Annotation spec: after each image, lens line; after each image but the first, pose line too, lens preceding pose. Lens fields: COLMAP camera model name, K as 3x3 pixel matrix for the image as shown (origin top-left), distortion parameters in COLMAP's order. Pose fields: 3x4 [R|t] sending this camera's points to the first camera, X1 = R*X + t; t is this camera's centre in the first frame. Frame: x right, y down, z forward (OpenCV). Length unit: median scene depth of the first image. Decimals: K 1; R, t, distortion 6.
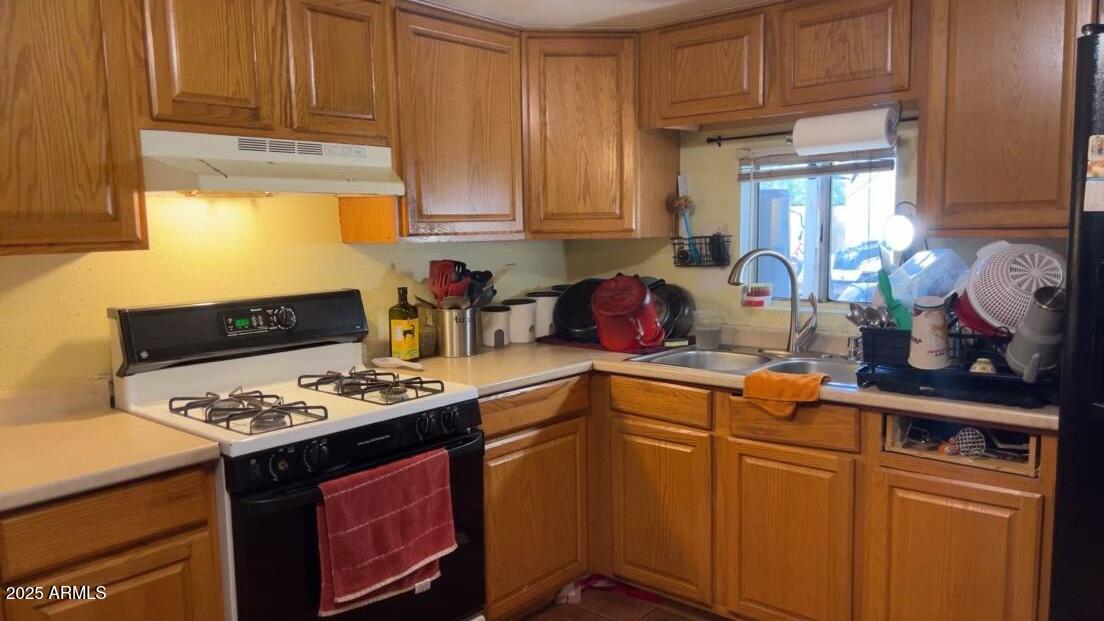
lens RADIAL K [[785.3, 0, 551.7], [0, 785.3, 318.2], [0, 0, 1]] dist [0.109031, -0.193922]
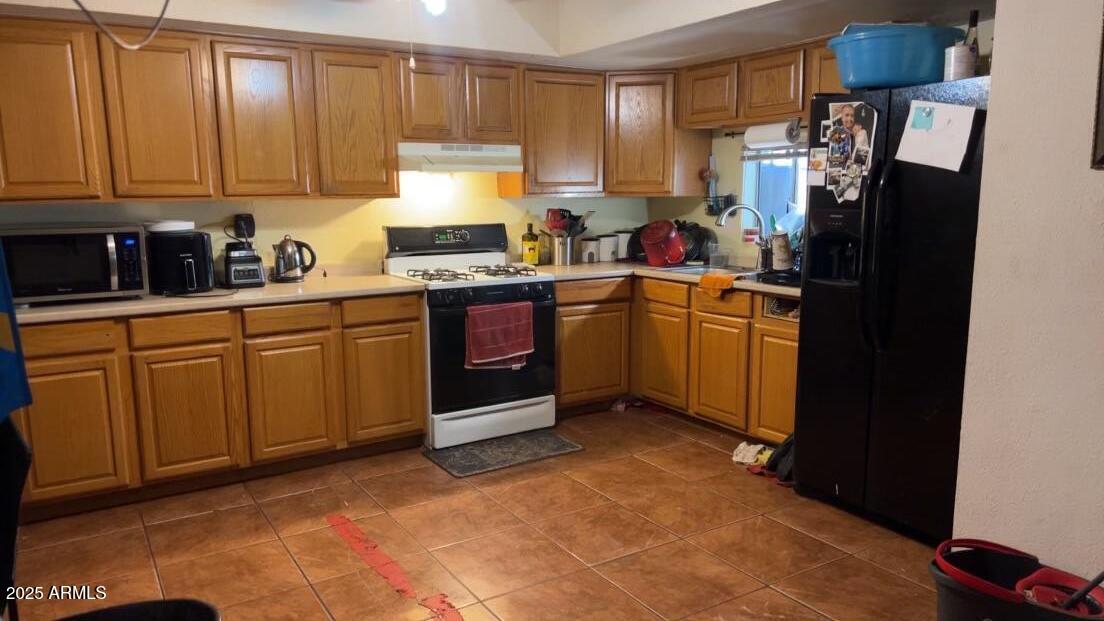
lens RADIAL K [[785.3, 0, 551.7], [0, 785.3, 318.2], [0, 0, 1]] dist [0.109031, -0.193922]
pose [[0.956493, 0.057863, -0.285961, 0.389581], [-0.043643, 0.997484, 0.055860, 0.075688], [0.288473, -0.040950, 0.956612, -0.709273]]
